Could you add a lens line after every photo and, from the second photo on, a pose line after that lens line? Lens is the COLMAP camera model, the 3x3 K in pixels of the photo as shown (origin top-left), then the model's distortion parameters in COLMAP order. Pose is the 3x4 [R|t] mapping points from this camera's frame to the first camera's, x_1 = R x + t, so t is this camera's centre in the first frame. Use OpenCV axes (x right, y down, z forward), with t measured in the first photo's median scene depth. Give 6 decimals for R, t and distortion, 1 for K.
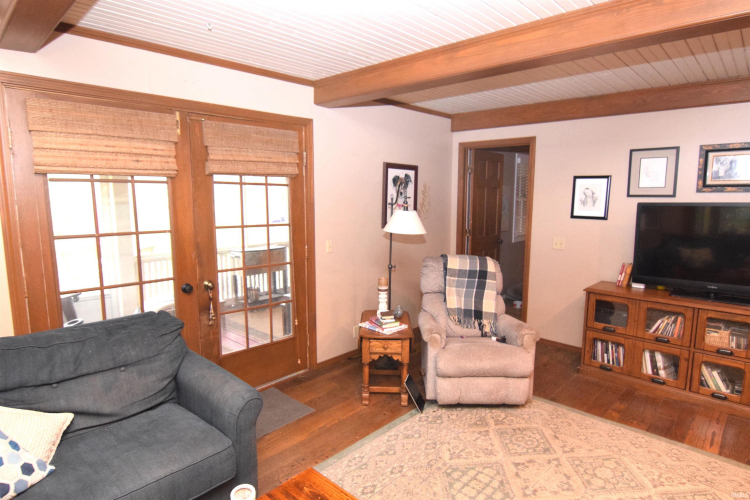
lens RADIAL K [[424.9, 0, 375.0], [0, 424.9, 250.0], [0, 0, 1]] dist [-0.001425, -0.000432]
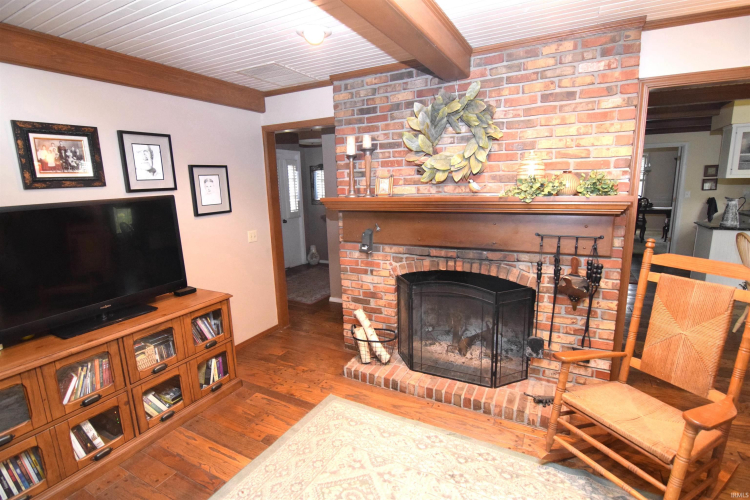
lens RADIAL K [[373.0, 0, 375.0], [0, 373.0, 250.0], [0, 0, 1]] dist [-0.019835, -0.001325]
pose [[-0.261300, -0.175775, 0.949118, 0.024639], [0.156668, 0.962519, 0.221389, -0.090329], [-0.952459, 0.206546, -0.223967, 0.661232]]
